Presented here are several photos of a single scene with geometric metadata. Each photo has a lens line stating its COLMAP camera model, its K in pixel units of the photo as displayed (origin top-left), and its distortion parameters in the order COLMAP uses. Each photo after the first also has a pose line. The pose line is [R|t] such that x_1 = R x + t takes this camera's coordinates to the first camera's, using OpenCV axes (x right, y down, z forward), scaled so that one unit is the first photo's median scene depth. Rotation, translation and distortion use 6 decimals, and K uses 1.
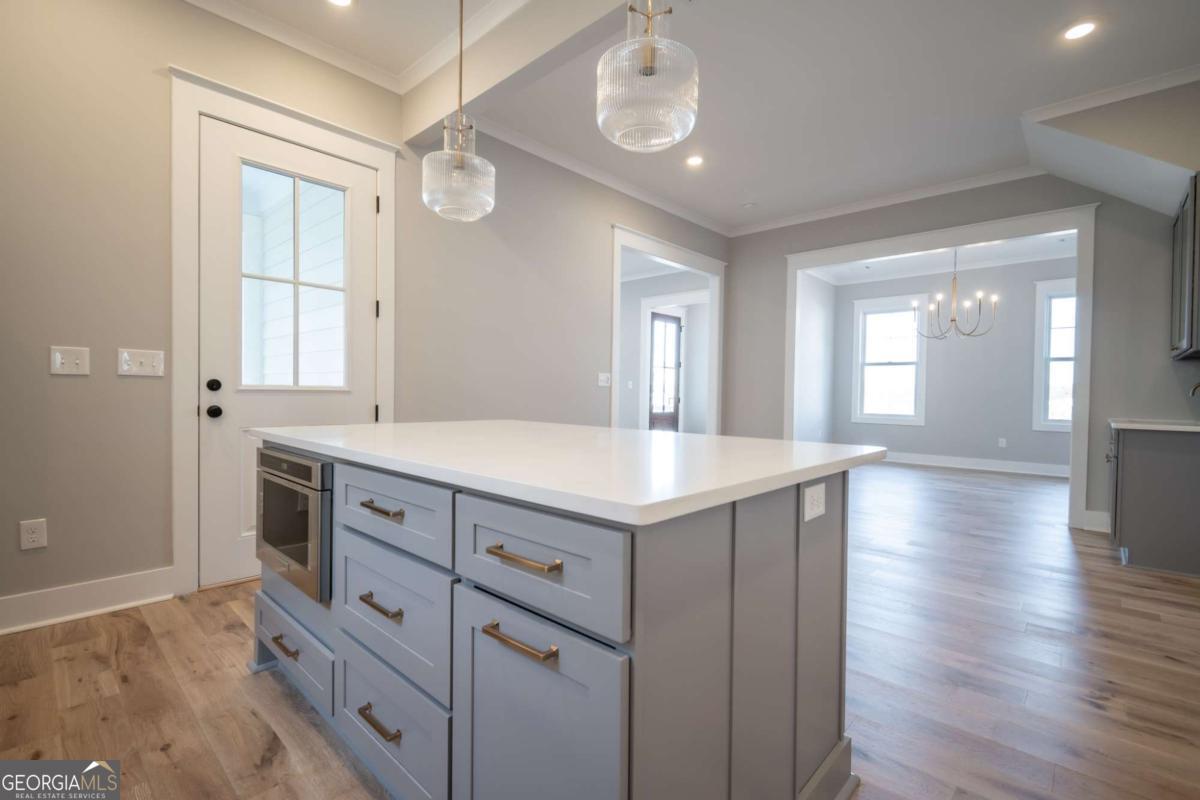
lens RADIAL K [[536.0, 0, 594.2], [0, 536.0, 402.0], [0, 0, 1]] dist [0.011442, -0.000240]
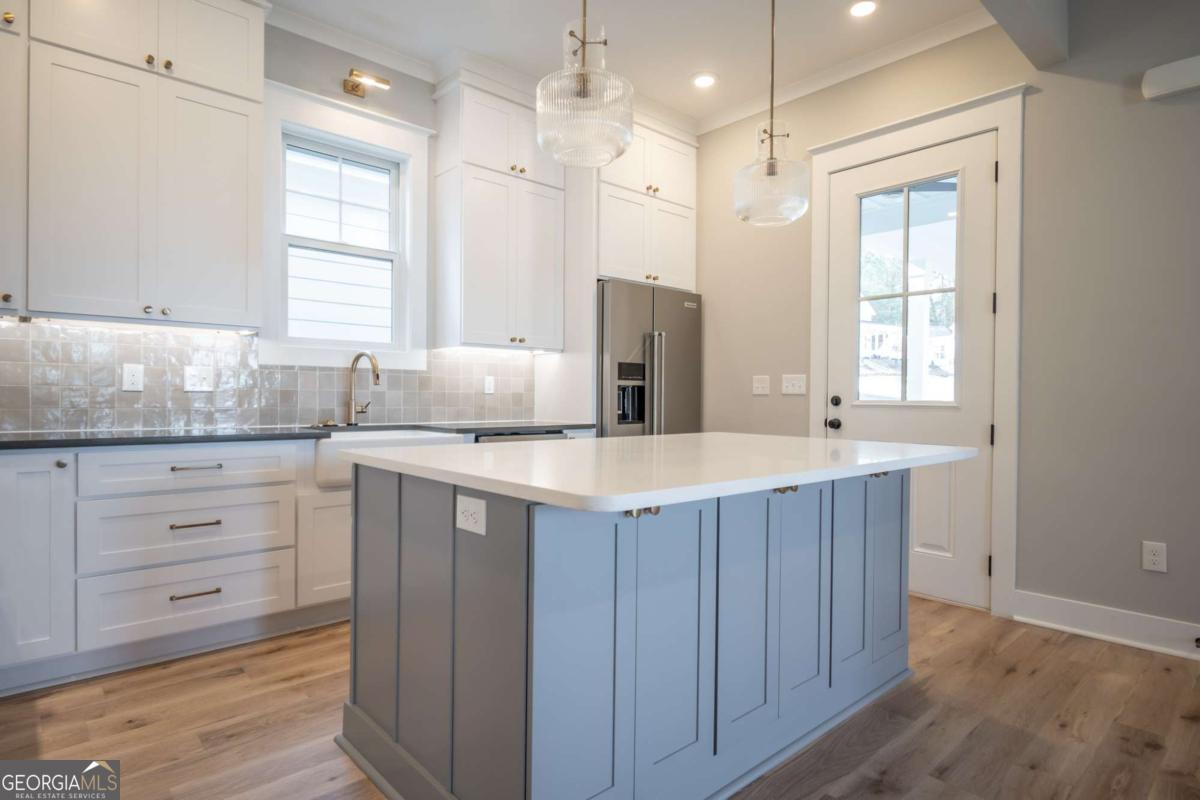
lens RADIAL K [[648.5, 0, 603.3], [0, 648.5, 400.2], [0, 0, 1]] dist [-0.001444, -0.000572]
pose [[-0.075814, -0.009701, -0.997075, 0.732122], [-0.029784, 0.999529, -0.007460, -0.007744], [0.996677, 0.029132, -0.076067, 0.625703]]
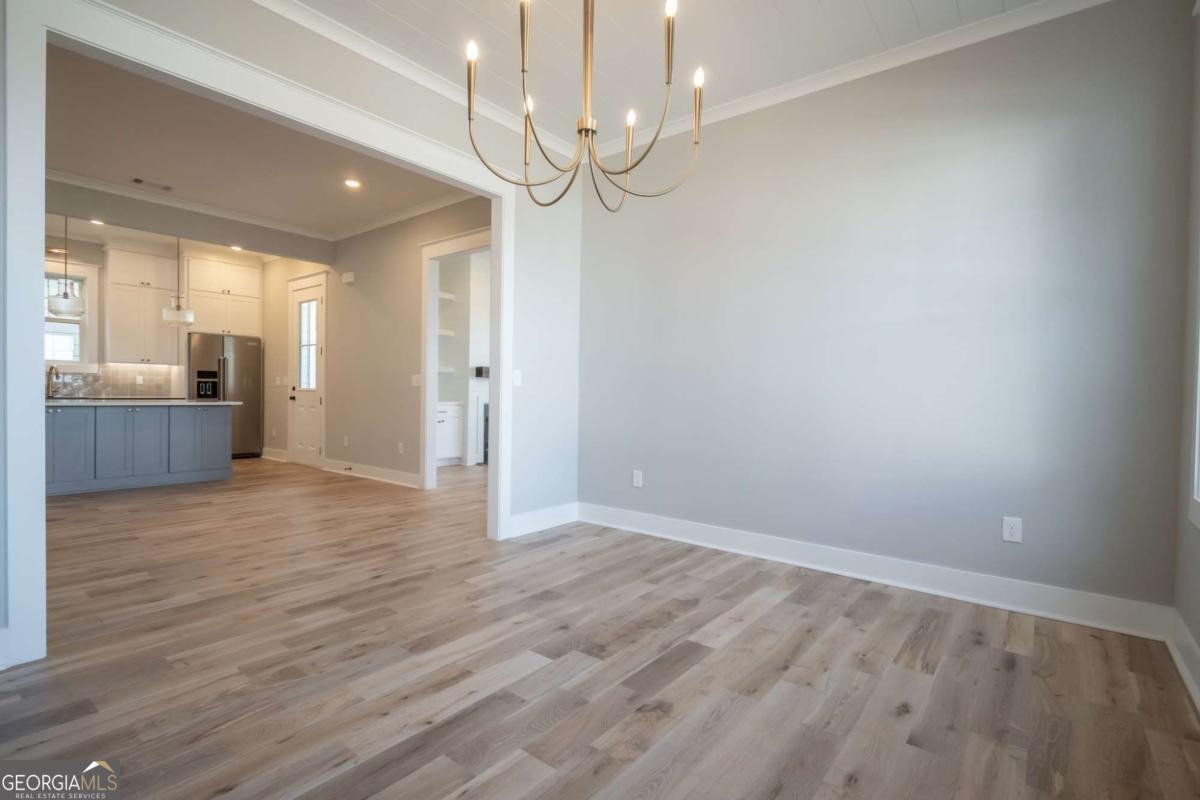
lens RADIAL K [[567.0, 0, 601.2], [0, 567.0, 402.0], [0, 0, 1]] dist [0.004720, -0.000863]
pose [[0.085953, 0.002499, -0.996296, 2.335824], [-0.033999, 0.999422, -0.000427, -0.014675], [0.995719, 0.033910, 0.085989, 2.356872]]
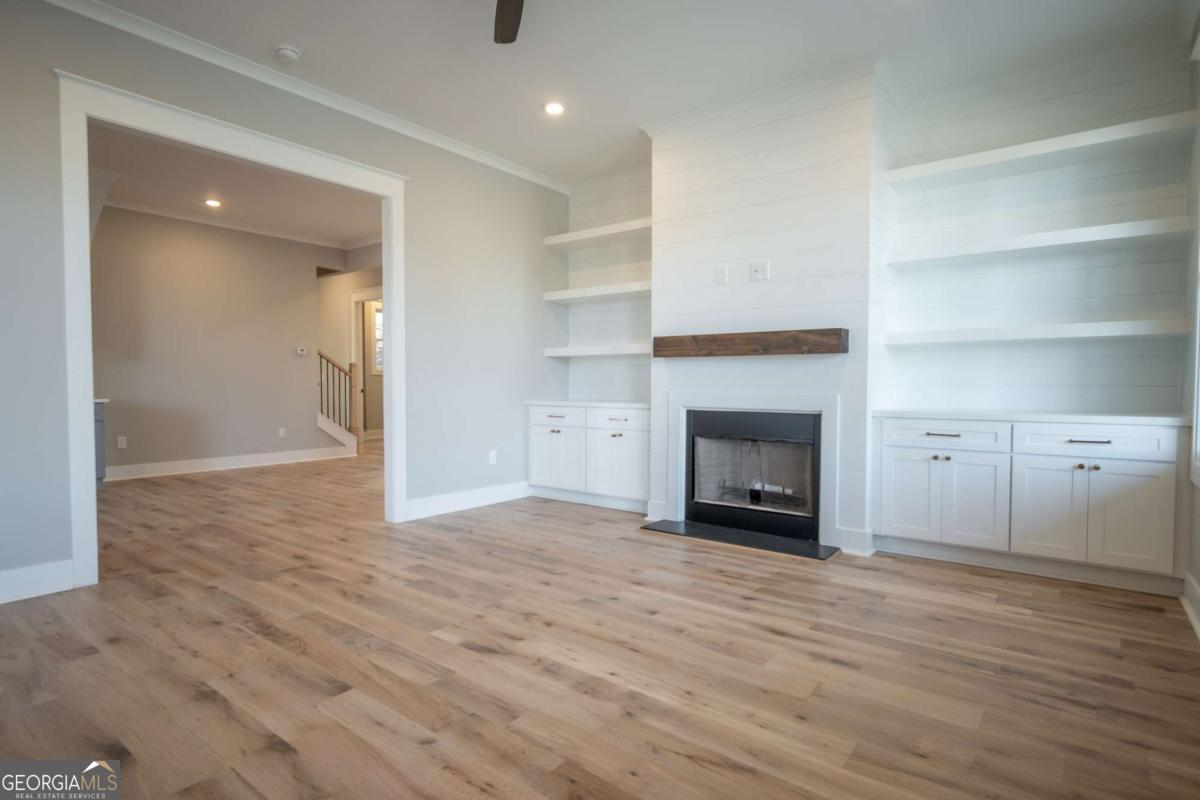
lens RADIAL K [[612.9, 0, 595.5], [0, 612.9, 399.5], [0, 0, 1]] dist [0.000547, -0.000650]
pose [[-0.995910, -0.013984, -0.089267, -0.367261], [-0.018079, 0.998813, 0.045229, -0.080941], [0.088529, 0.046658, -0.994980, 3.642905]]
